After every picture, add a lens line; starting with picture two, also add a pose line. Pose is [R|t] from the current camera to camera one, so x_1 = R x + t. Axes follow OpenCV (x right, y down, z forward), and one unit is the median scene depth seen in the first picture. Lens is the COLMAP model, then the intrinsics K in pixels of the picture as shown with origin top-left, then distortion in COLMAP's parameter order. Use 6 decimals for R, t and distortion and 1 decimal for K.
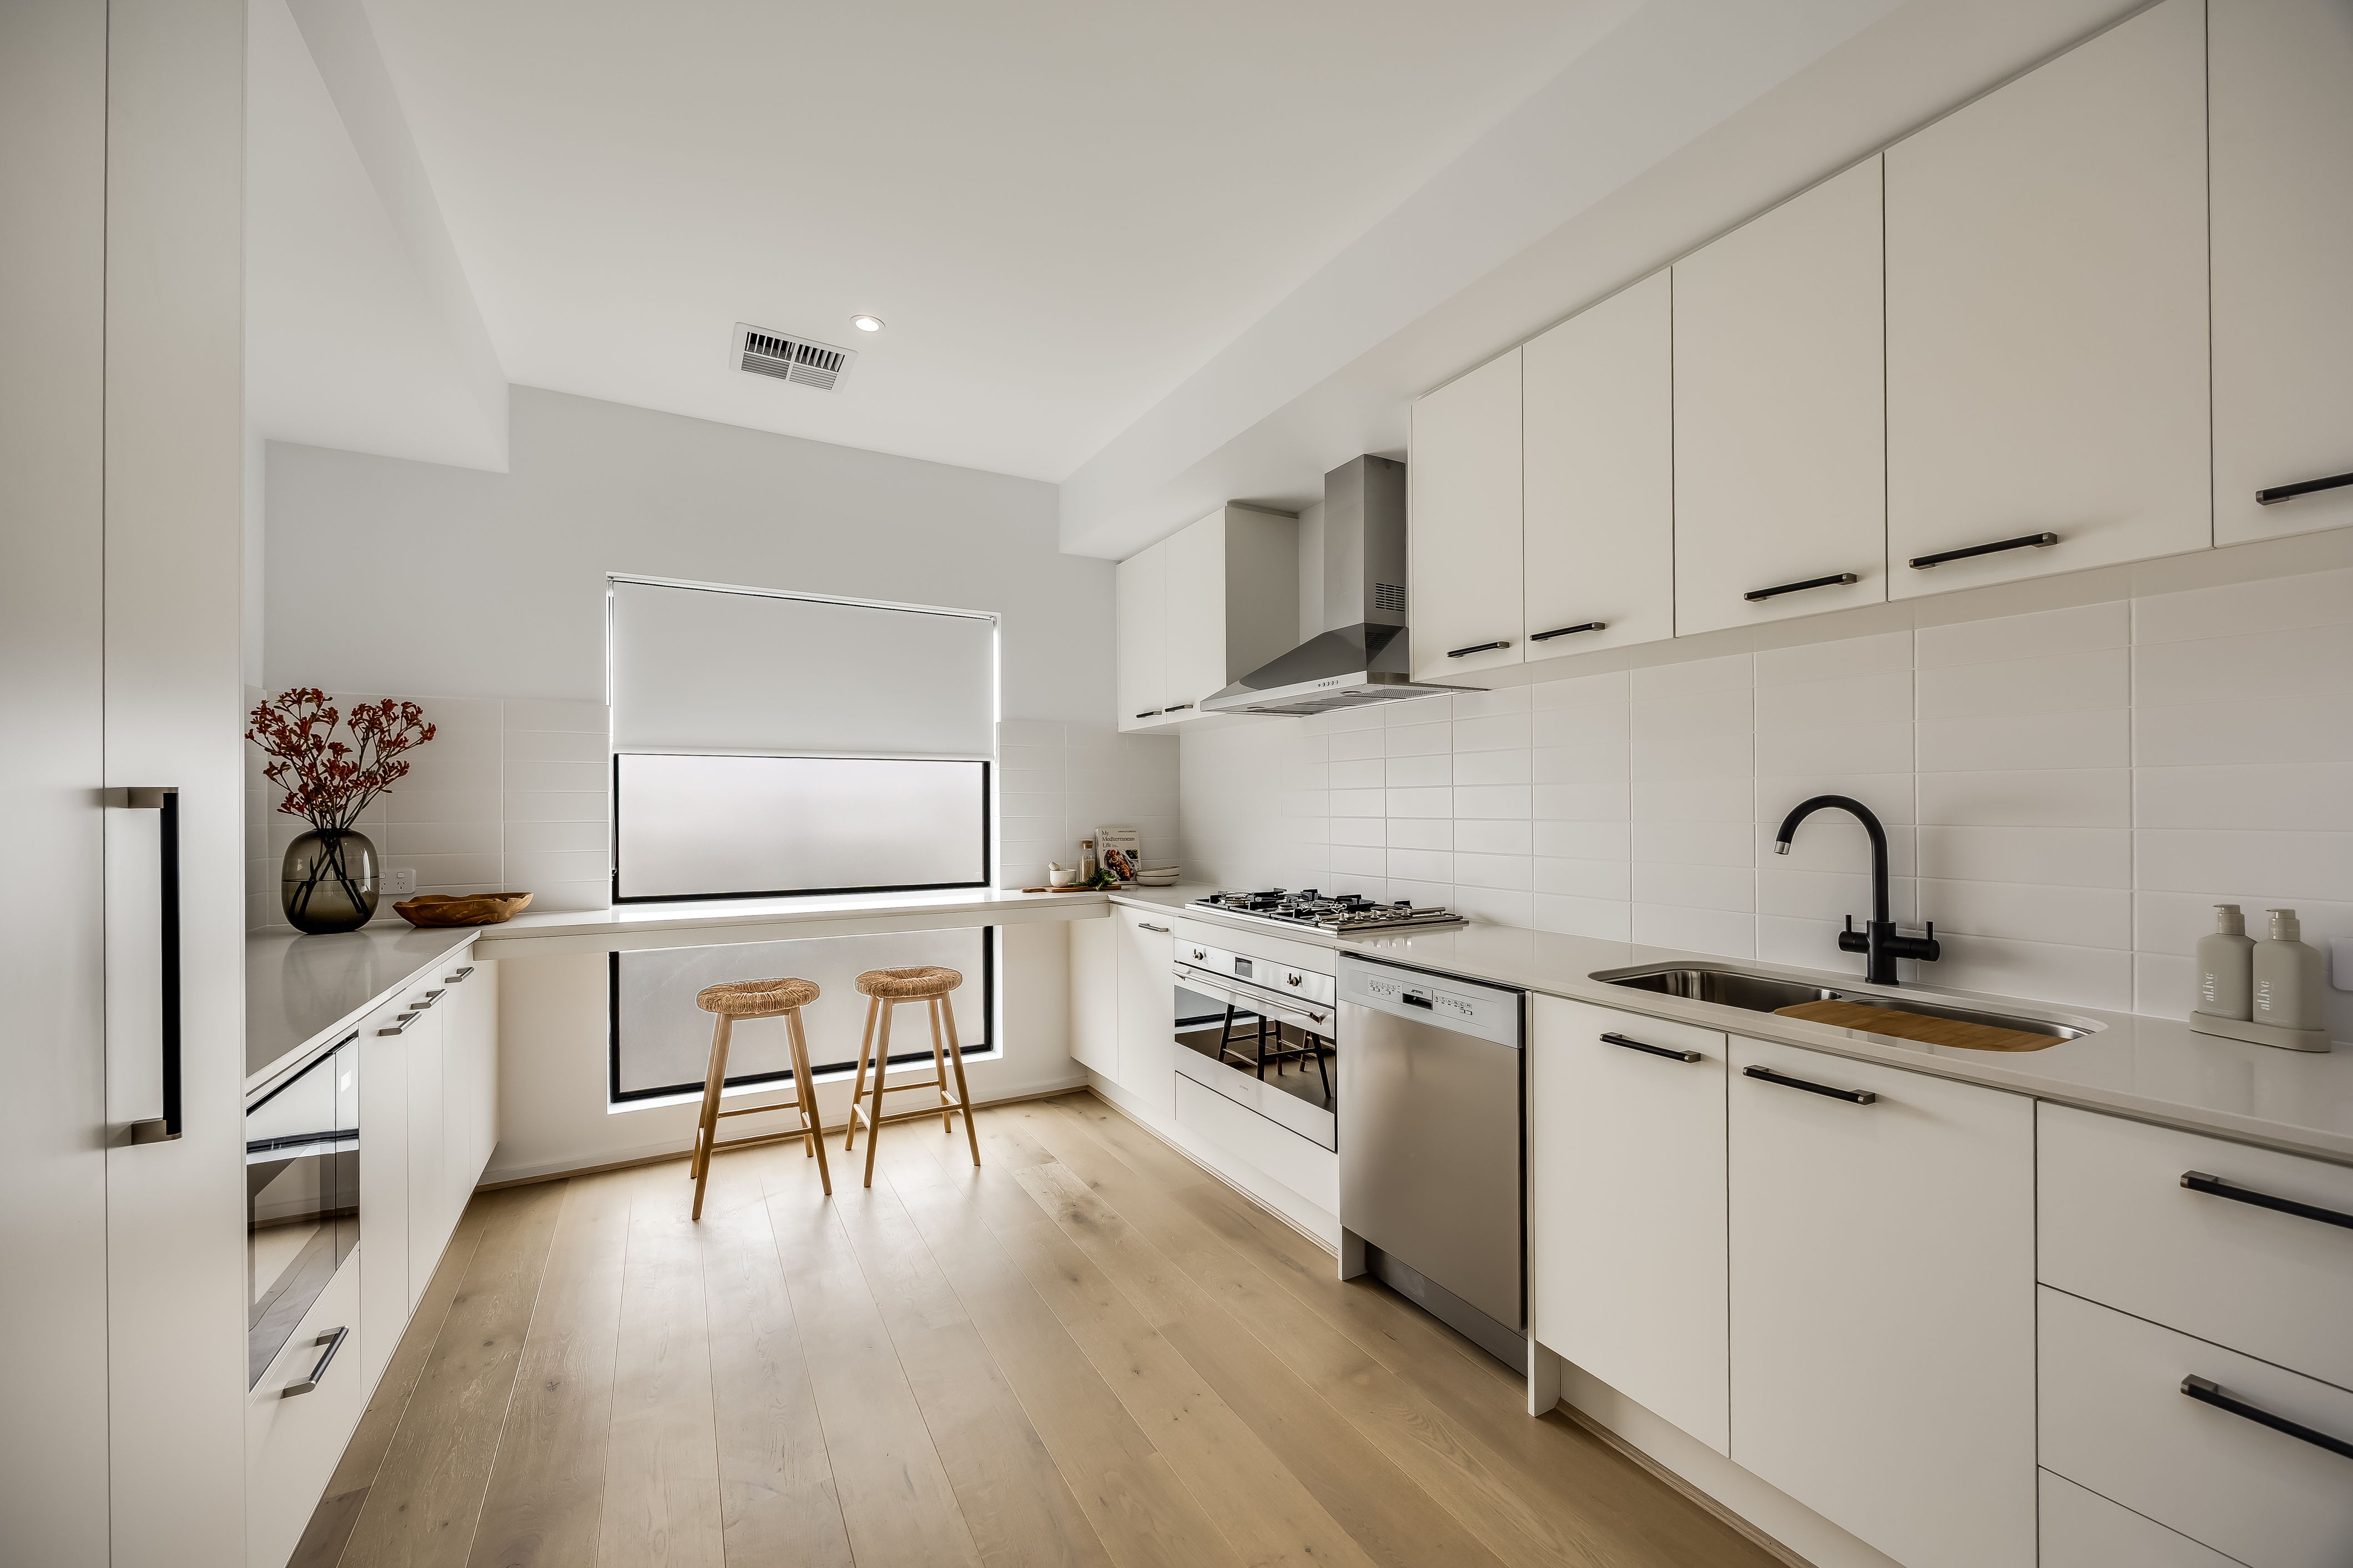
lens RADIAL K [[914.0, 0, 1183.8], [0, 914.0, 808.3], [0, 0, 1]] dist [0.002038, 0.000260]
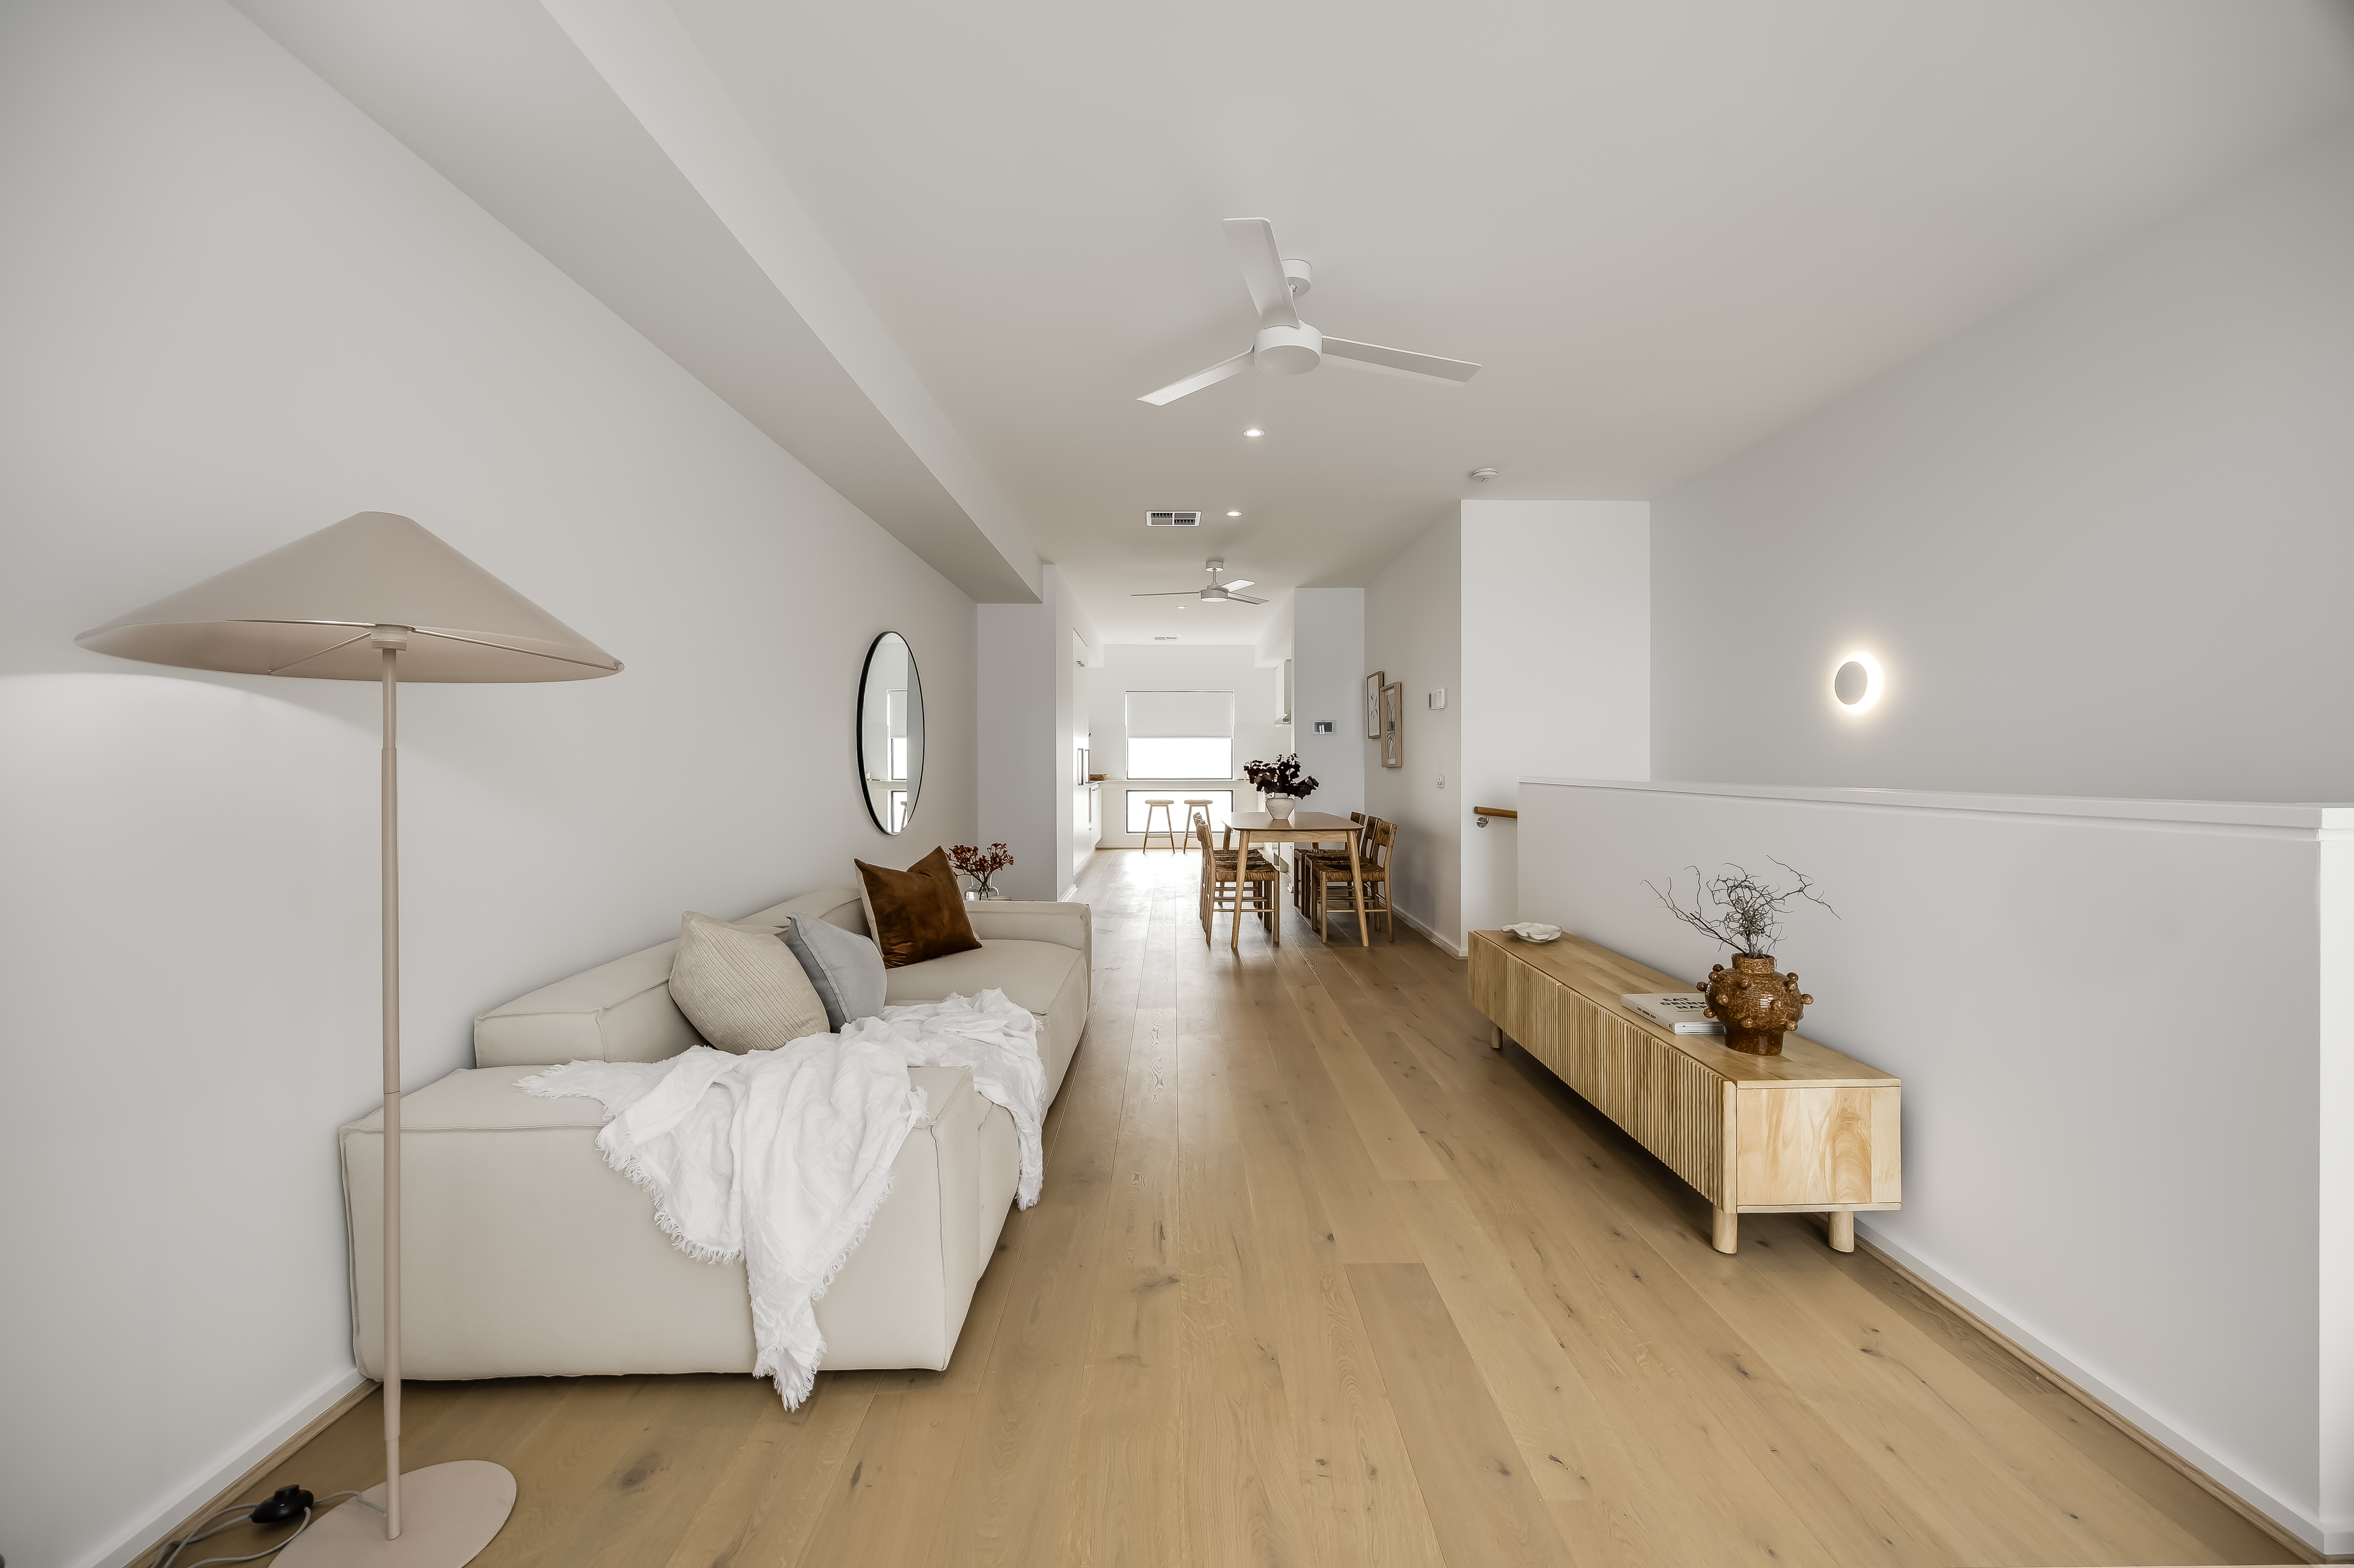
lens RADIAL K [[915.4, 0, 1185.4], [0, 915.4, 775.1], [0, 0, 1]] dist [-0.001949, -0.000050]
pose [[0.882042, 0.011326, -0.471035, 1.333394], [-0.005627, 0.999893, 0.013506, 0.038765], [0.471138, -0.009262, 0.882011, -2.158190]]
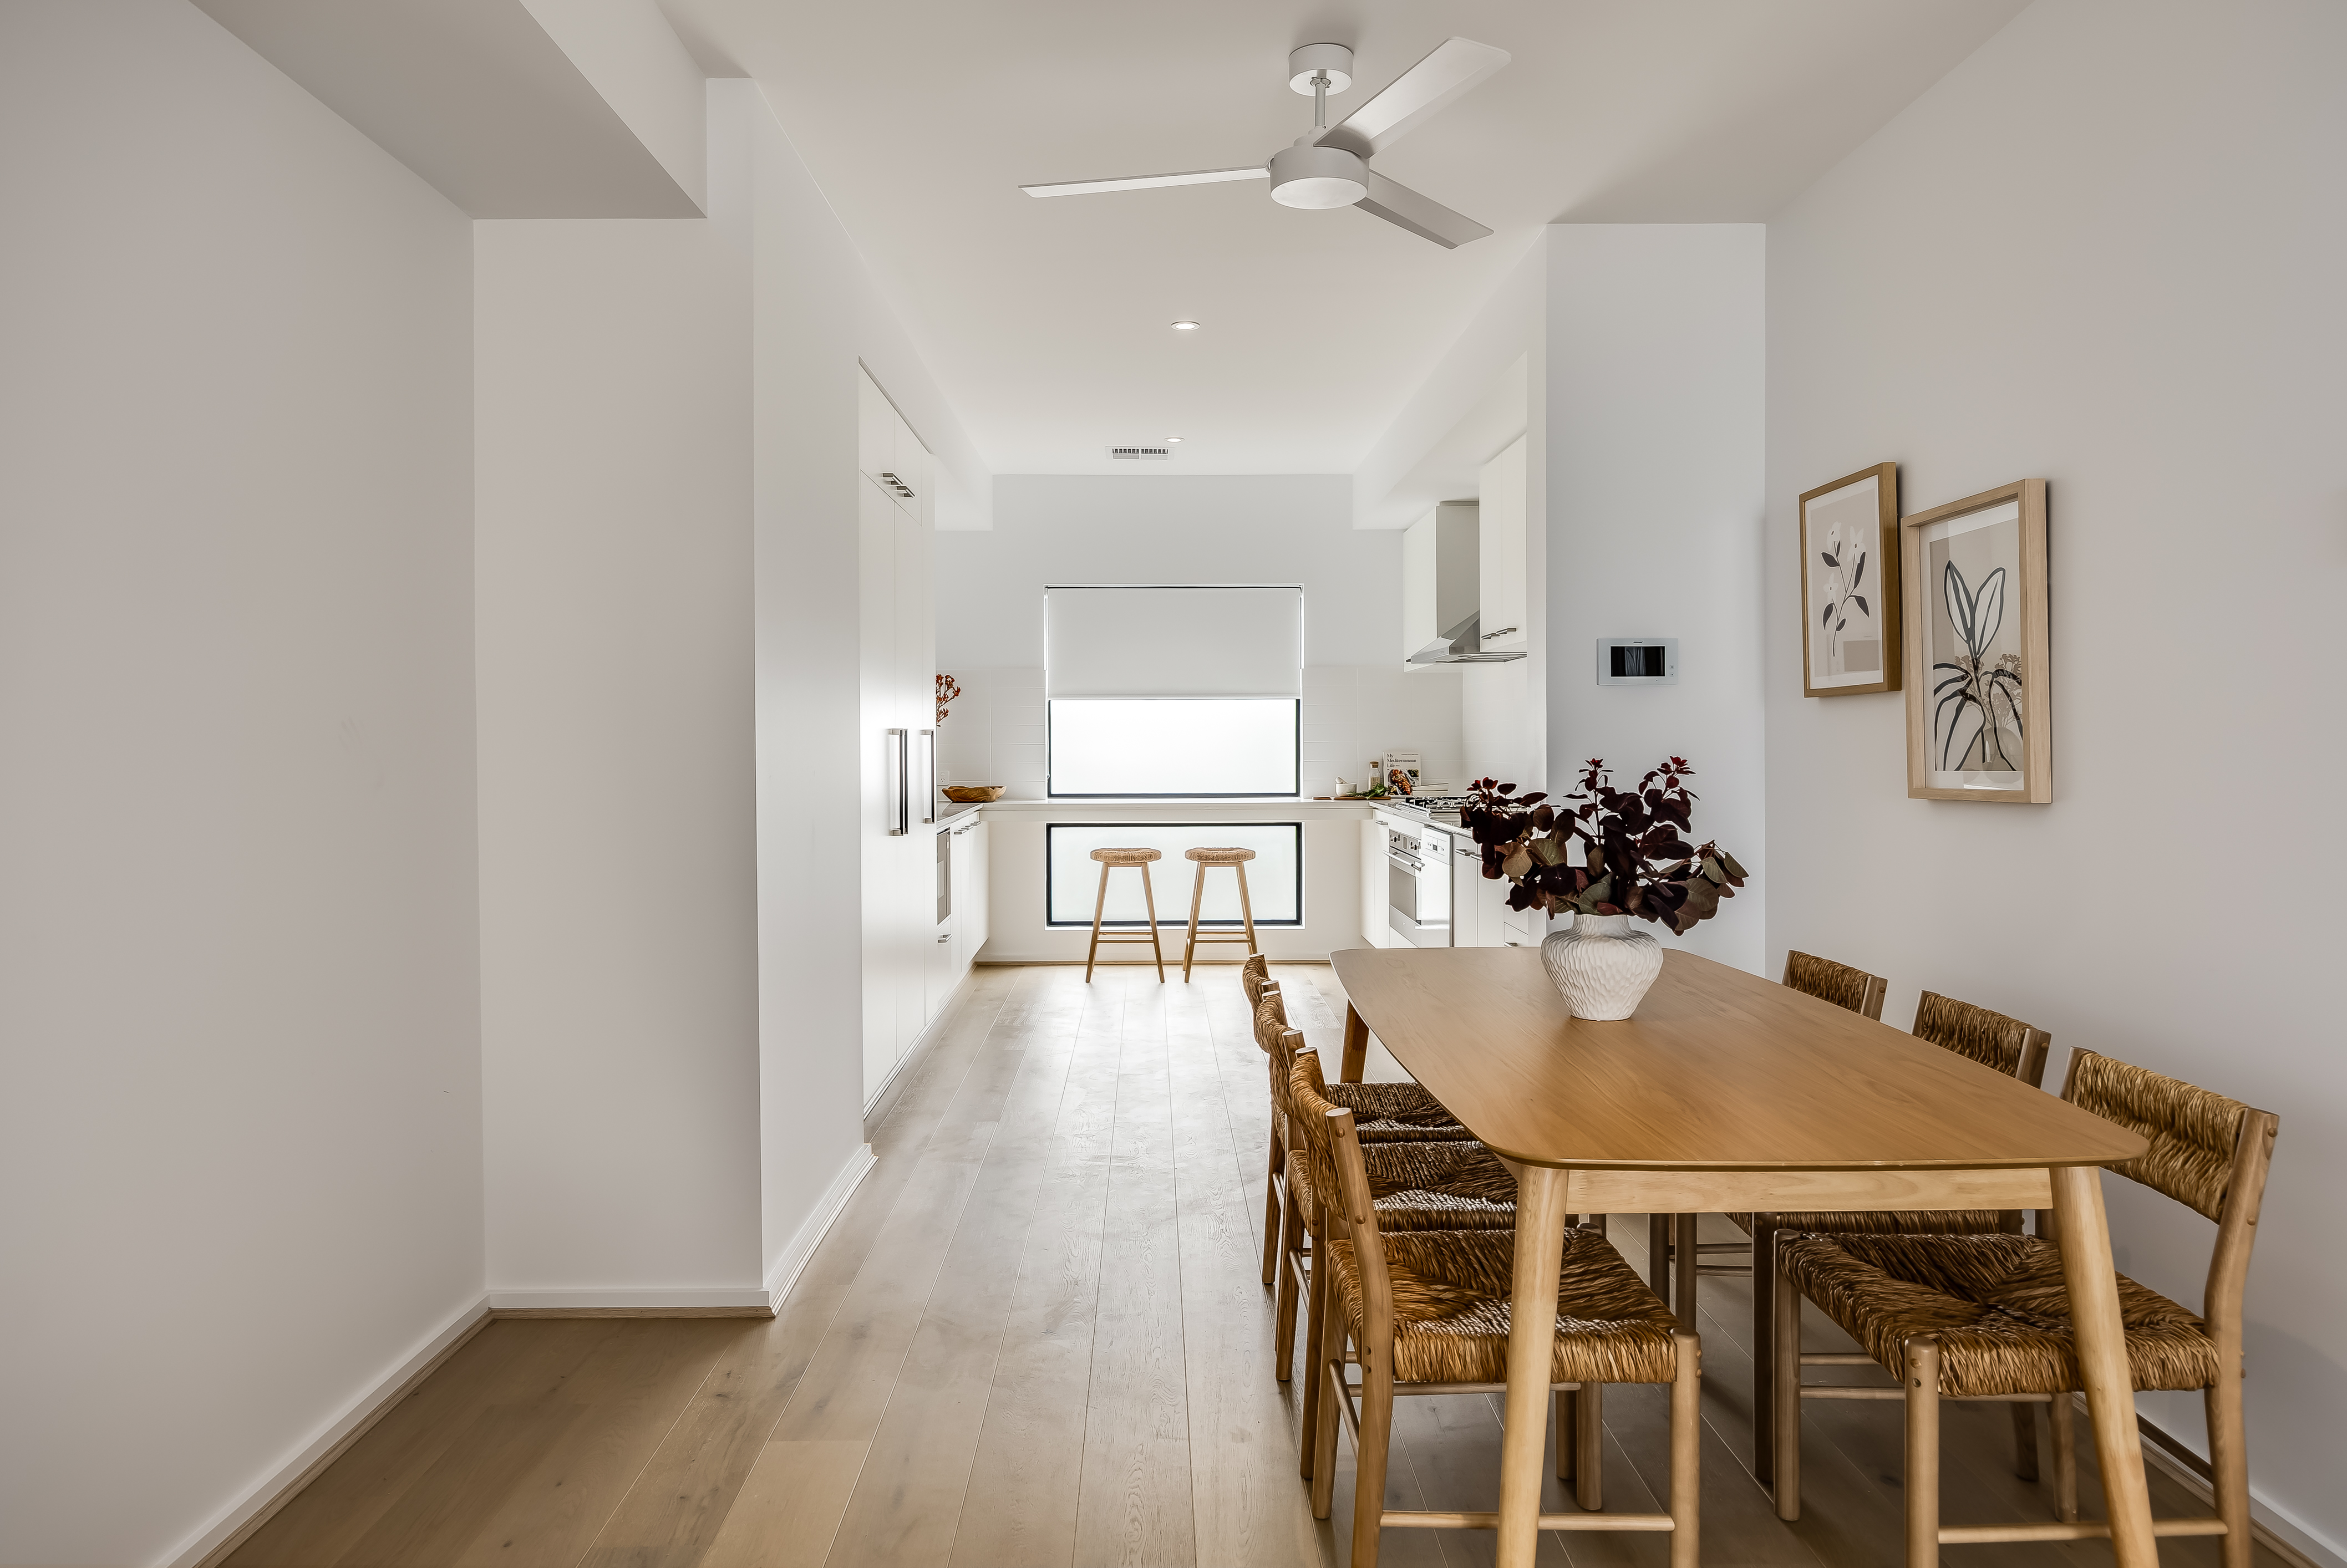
lens RADIAL K [[1501.2, 0, 1168.1], [0, 1501.2, 781.8], [0, 0, 1]] dist [0.005340, 0.000644]
pose [[0.881833, 0.013093, -0.471380, 0.754945], [-0.000686, 0.999649, 0.026484, 0.011457], [0.471561, -0.023031, 0.881532, -1.143951]]
